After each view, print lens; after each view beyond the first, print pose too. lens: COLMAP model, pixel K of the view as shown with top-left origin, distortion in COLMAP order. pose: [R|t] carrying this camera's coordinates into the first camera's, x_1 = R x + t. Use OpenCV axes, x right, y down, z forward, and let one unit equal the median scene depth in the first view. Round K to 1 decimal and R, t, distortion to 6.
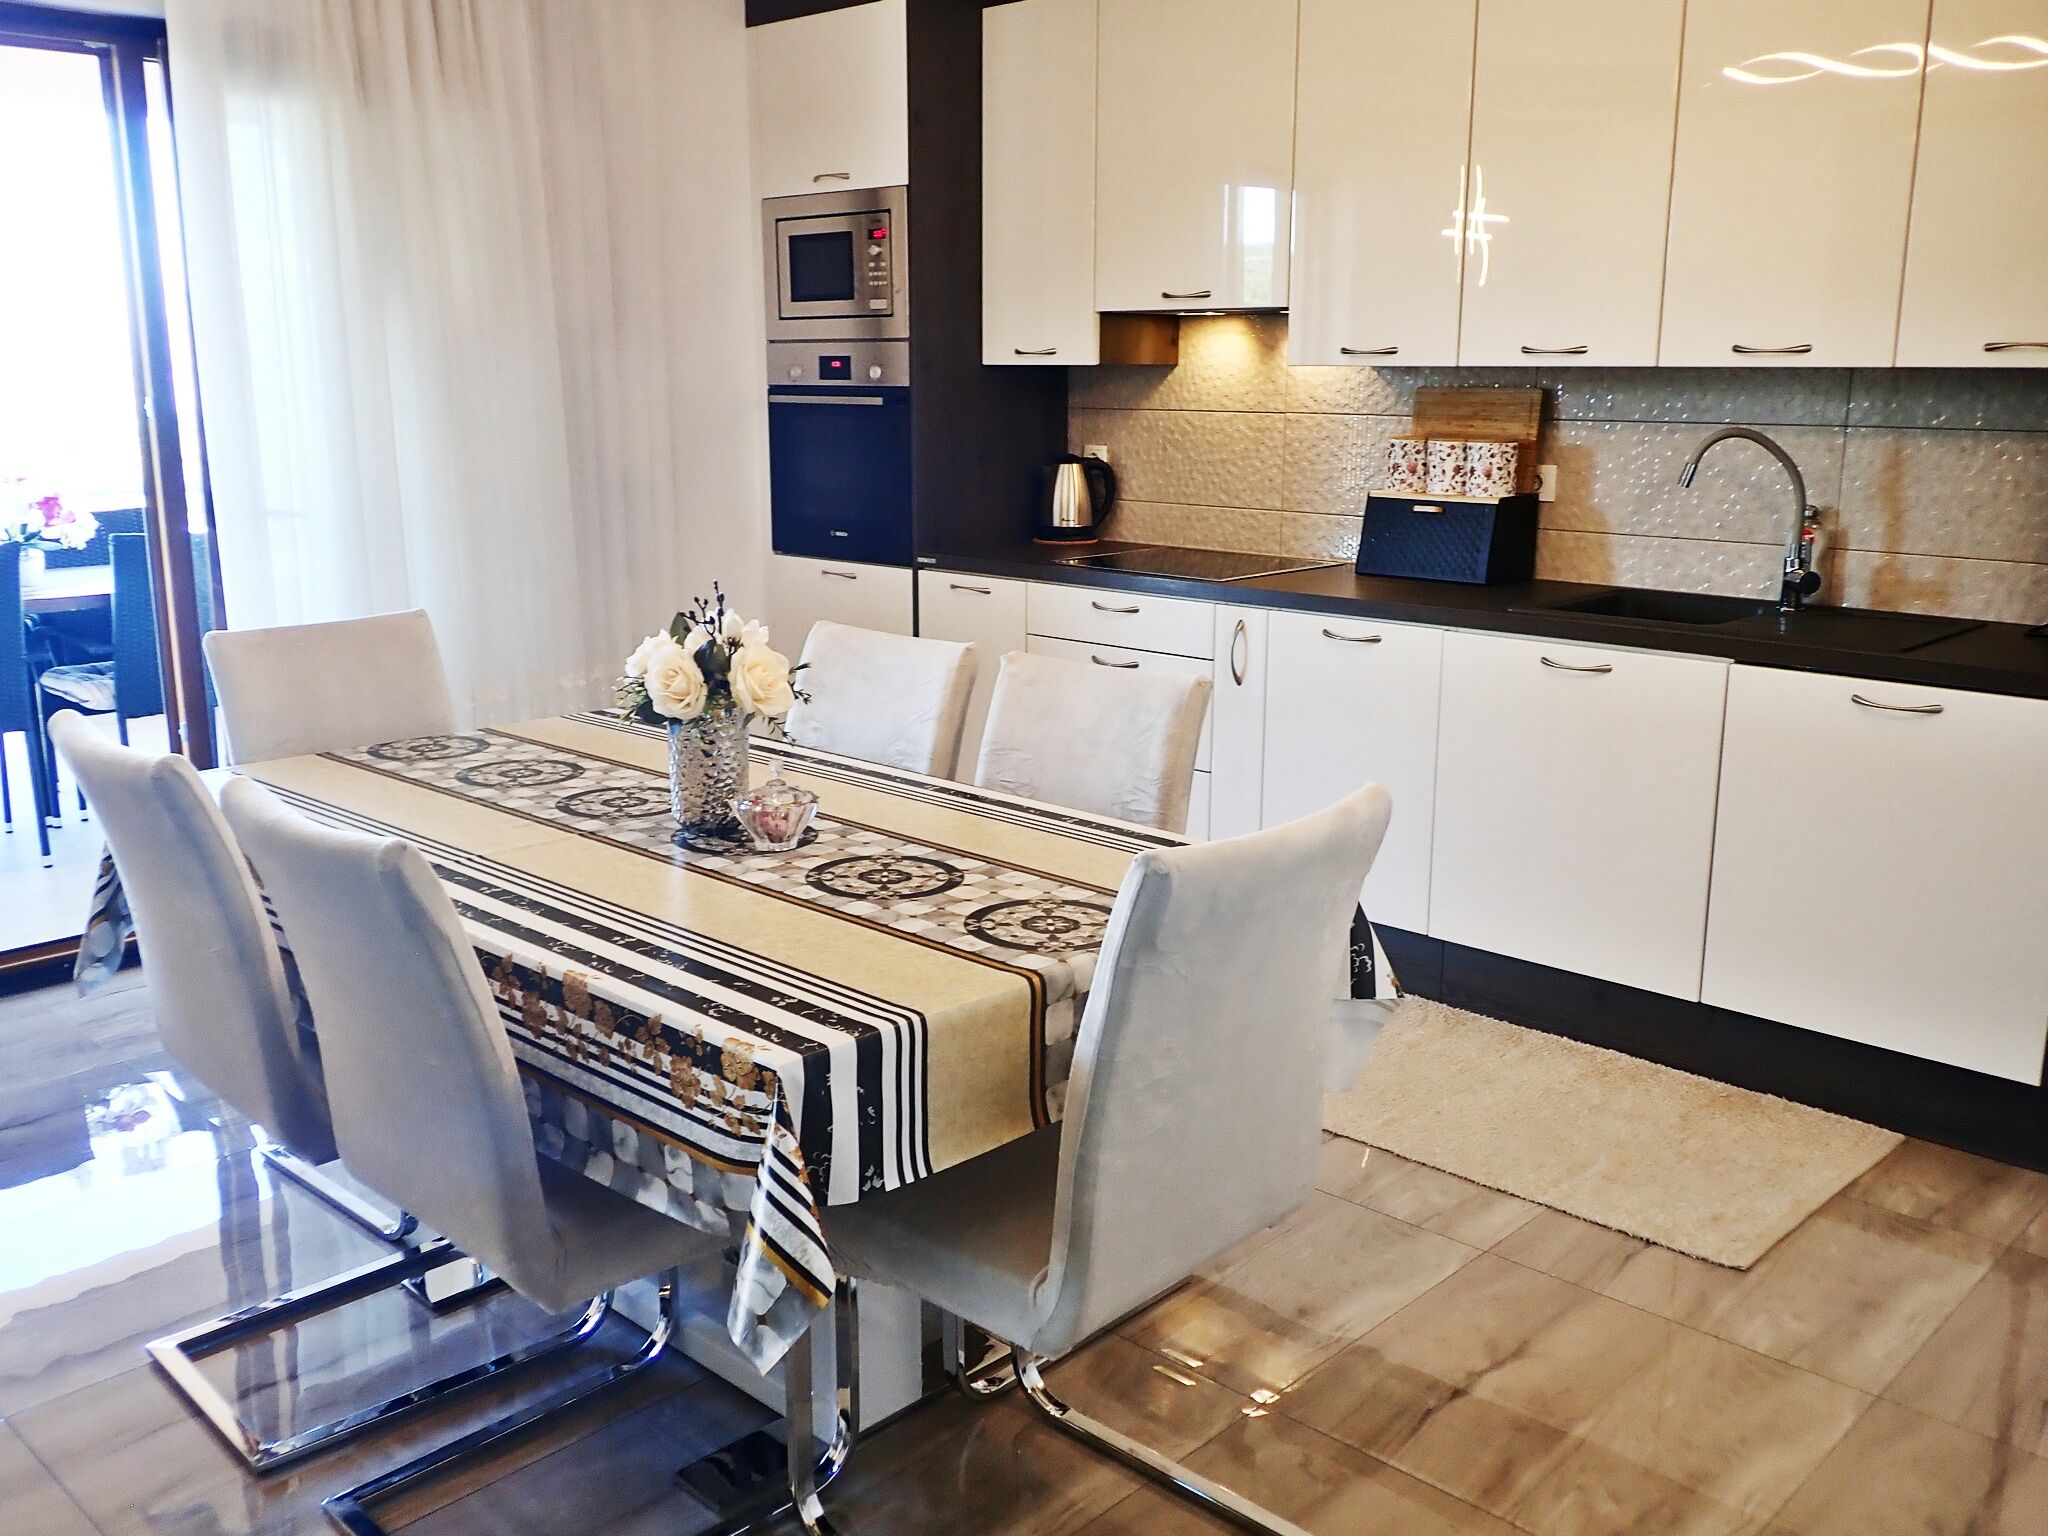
lens RADIAL K [[1786.4, 0, 1024.0], [0, 1786.4, 768.0], [0, 0, 1]] dist [-0.018486, -0.005615]
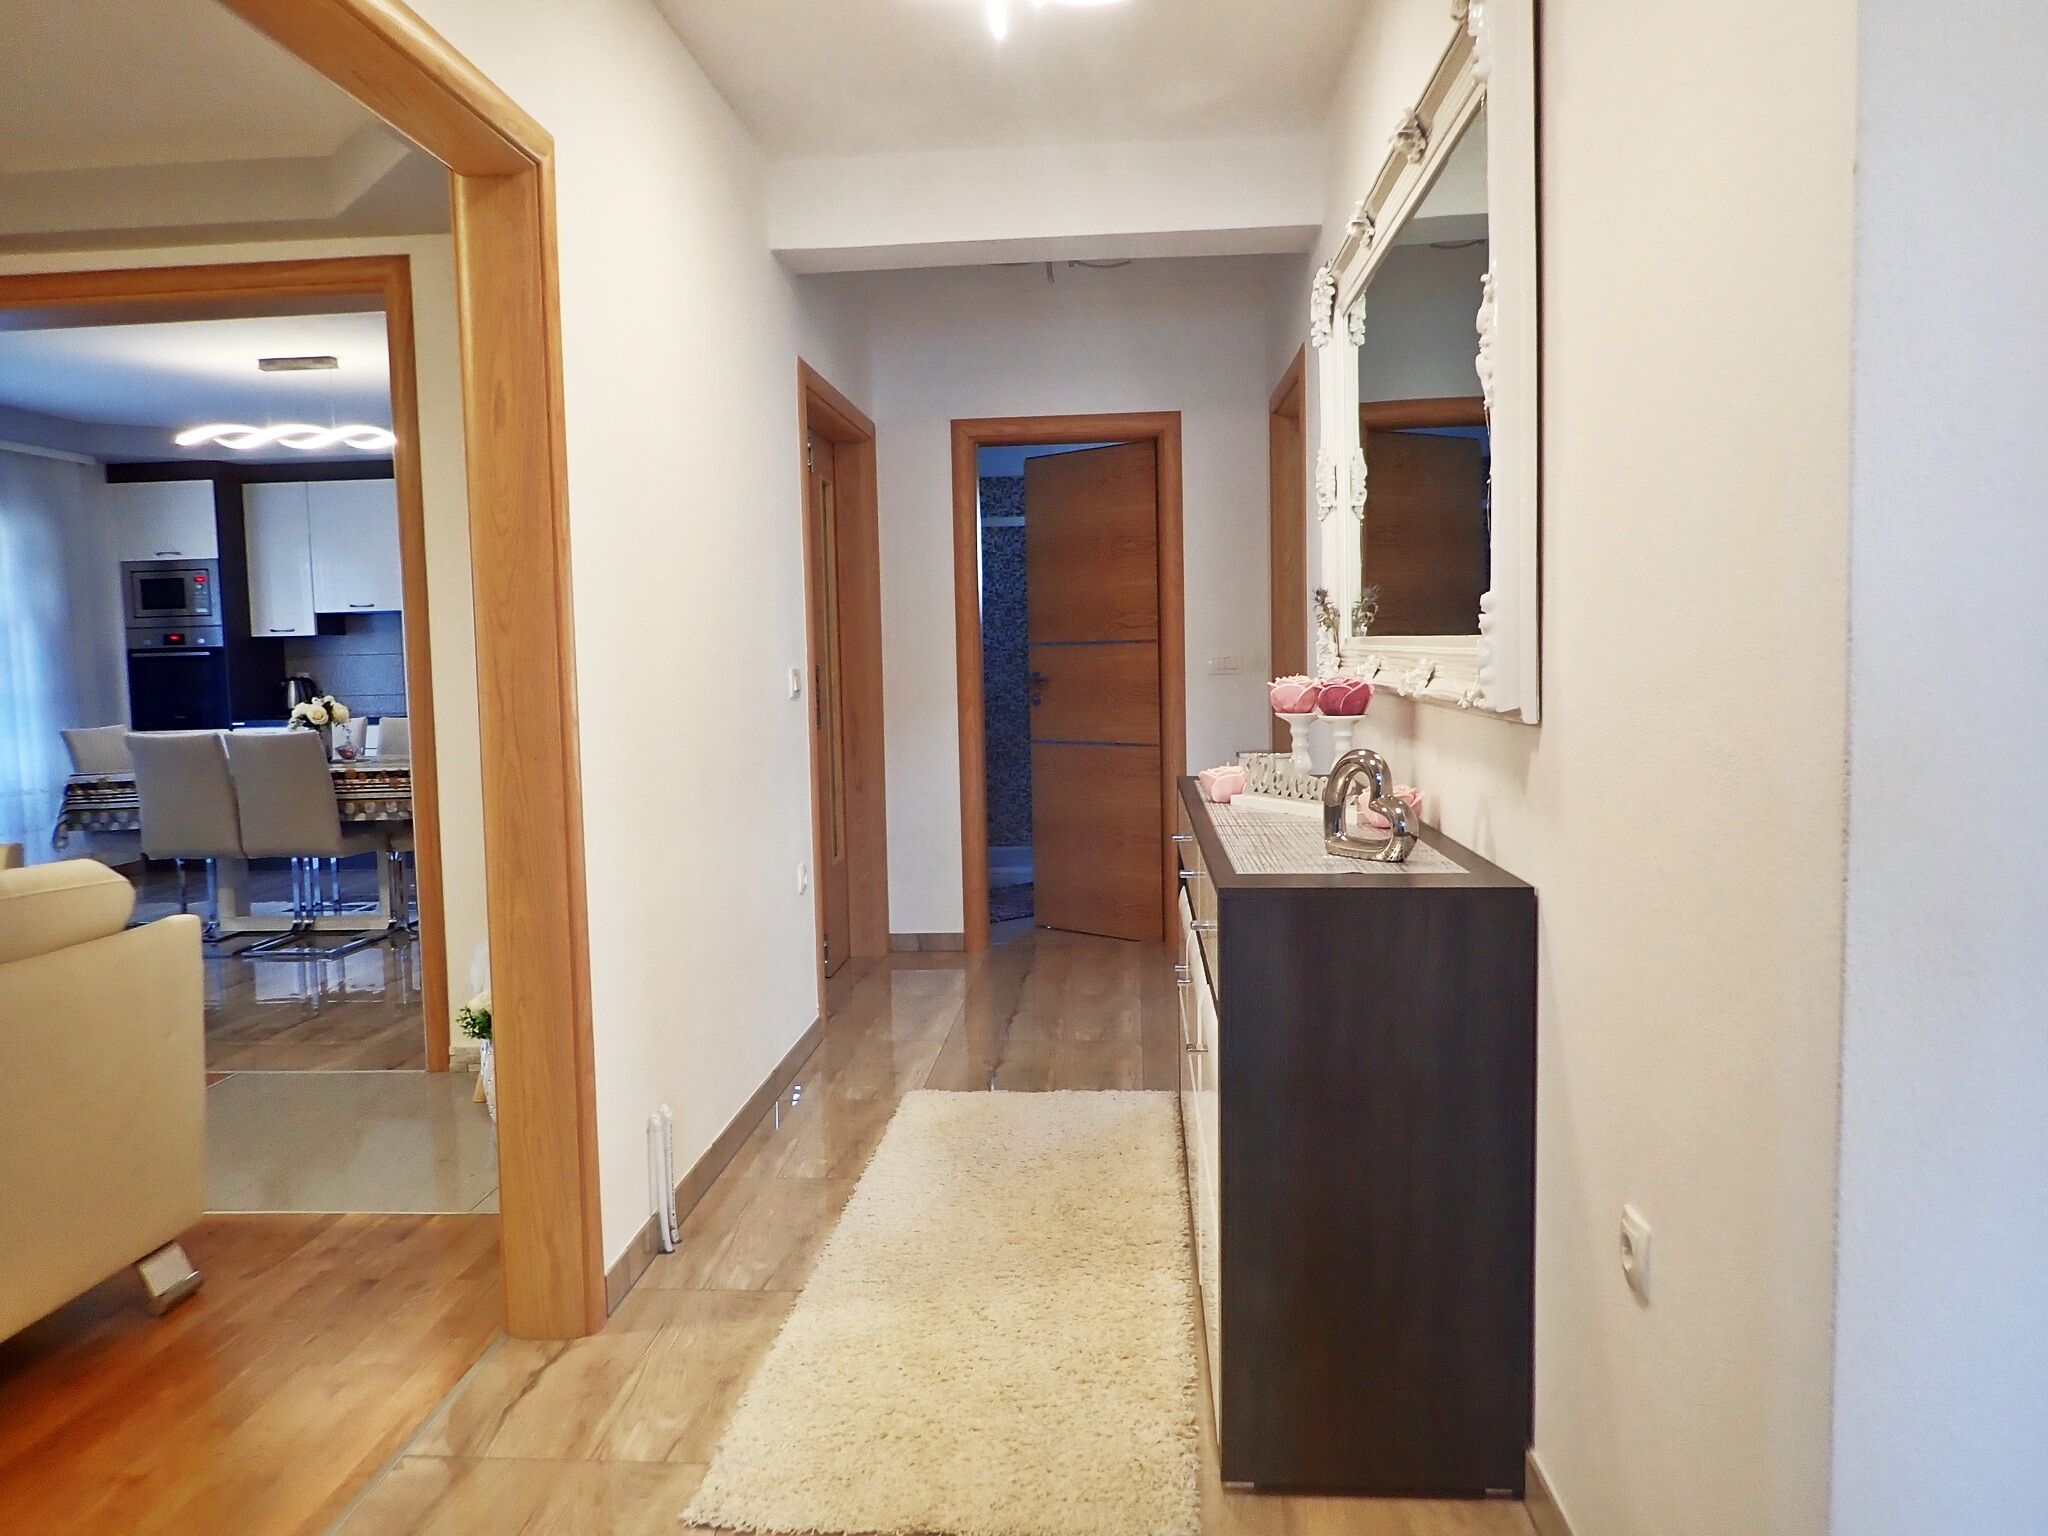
lens RADIAL K [[1510.2, 0, 1024.0], [0, 1510.2, 768.0], [0, 0, 1]] dist [0.001246, -0.000433]
pose [[0.772019, -0.070842, 0.631639, -0.508065], [0.166009, 0.981749, -0.092795, 0.282071], [-0.613537, 0.176497, 0.769689, -1.058919]]
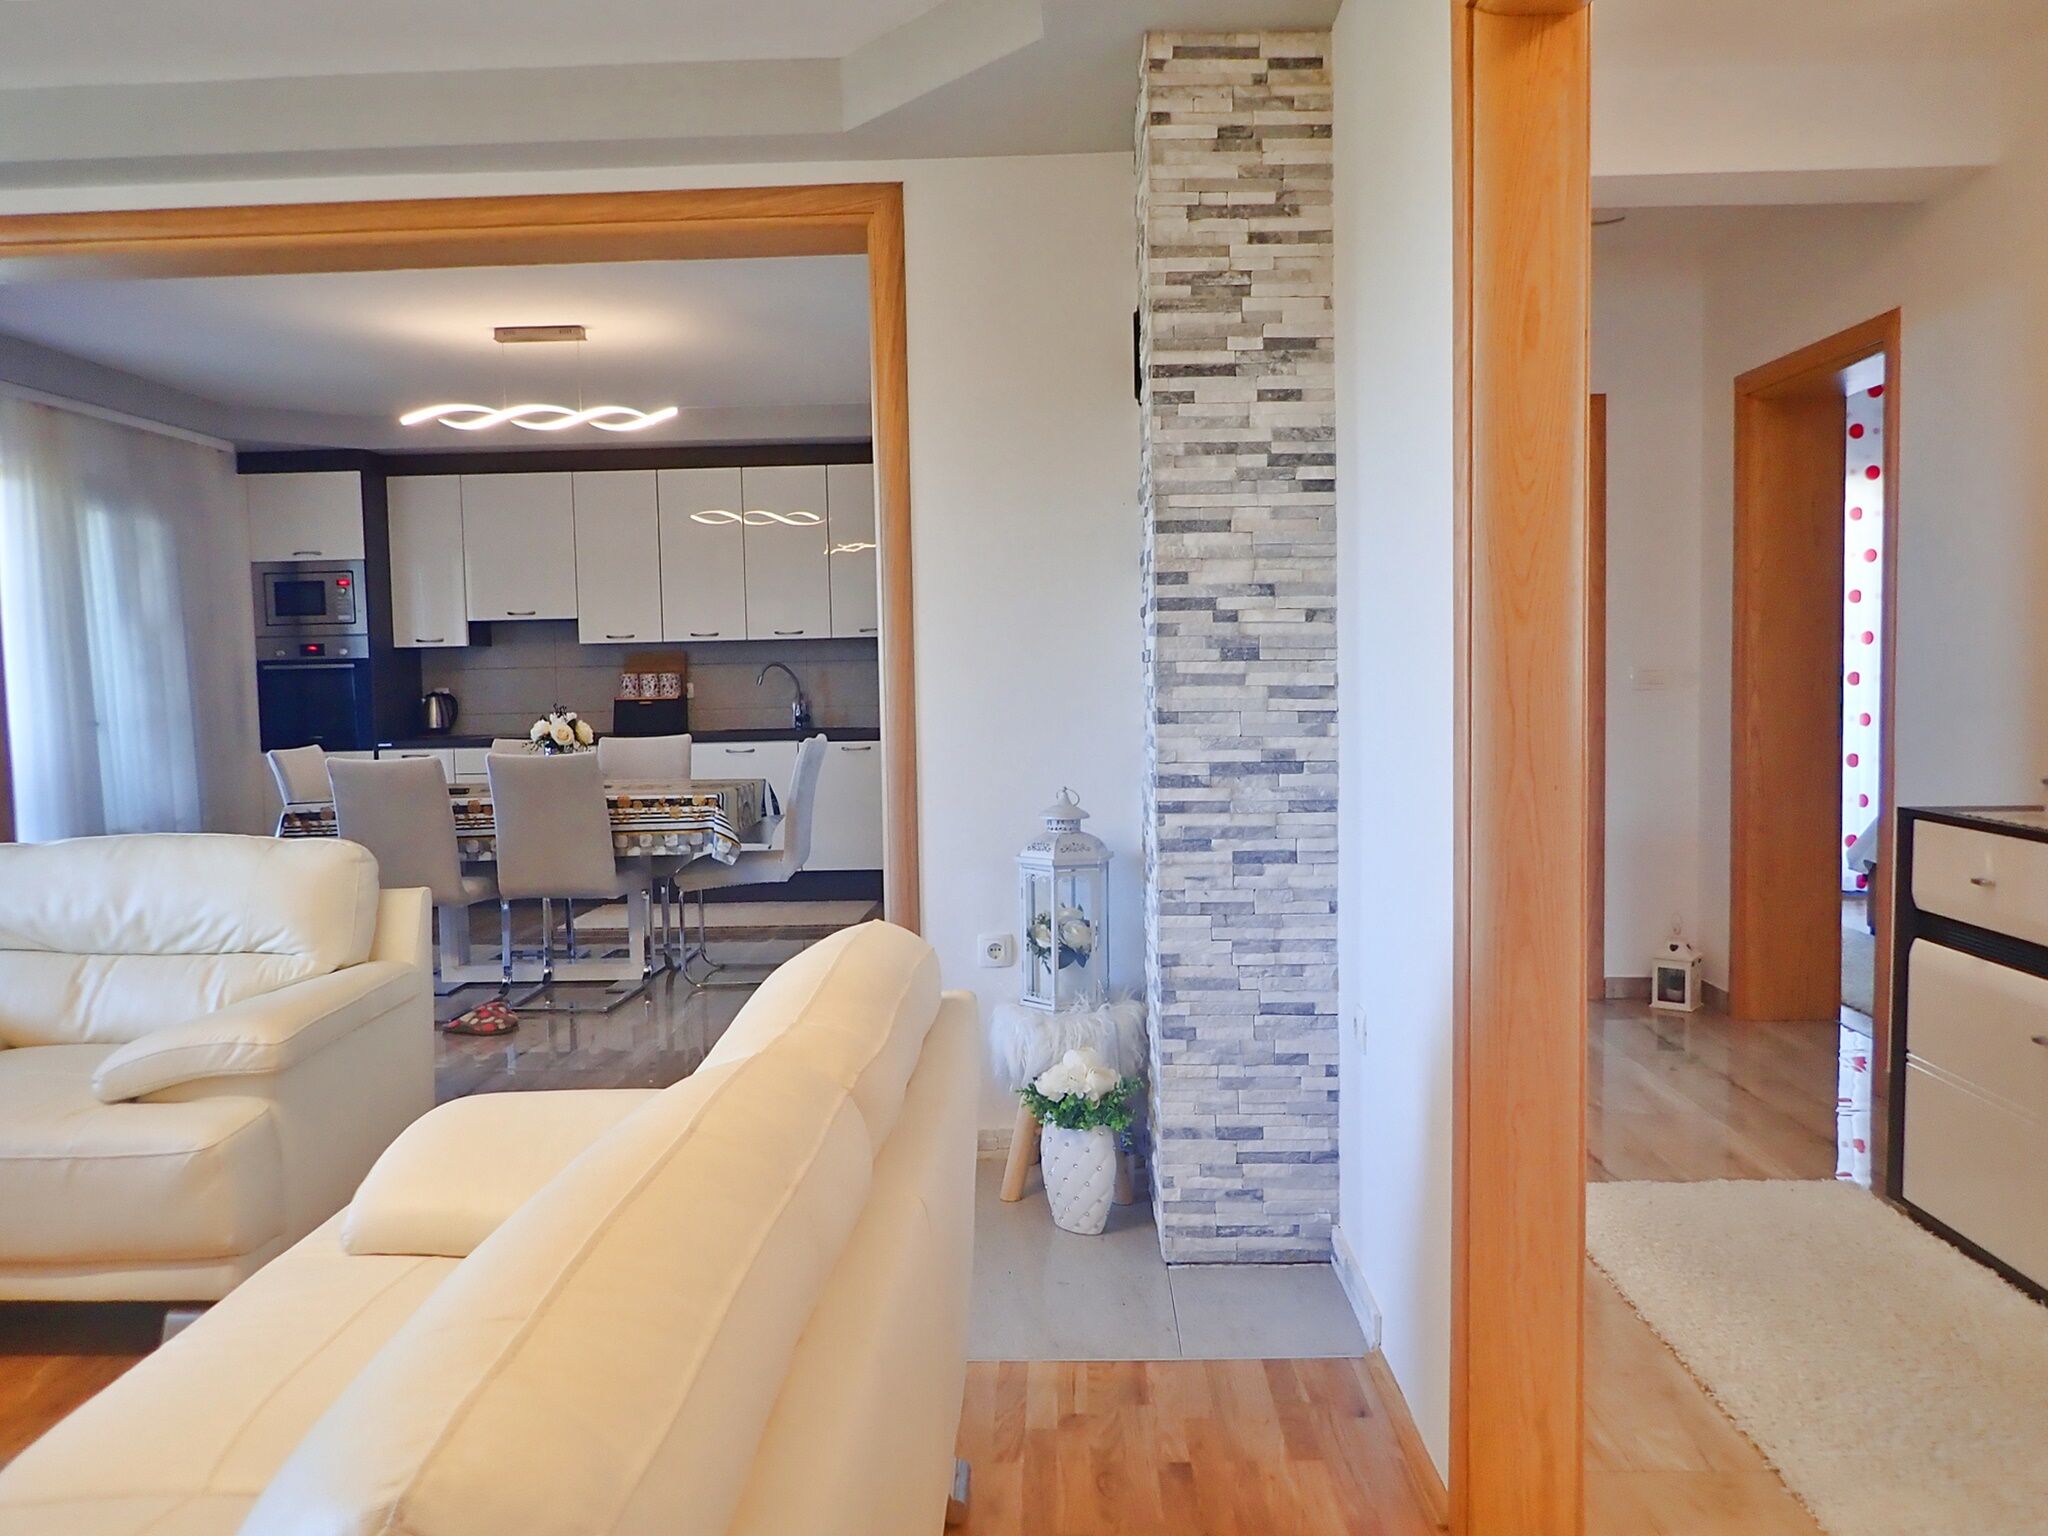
lens RADIAL K [[1542.5, 0, 1024.0], [0, 1542.5, 768.0], [0, 0, 1]] dist [0.008836, -0.000374]
pose [[0.740890, -0.060559, 0.668890, -0.699459], [0.170515, 0.980255, -0.100121, 0.206313], [-0.649620, 0.188235, 0.736588, -0.727495]]
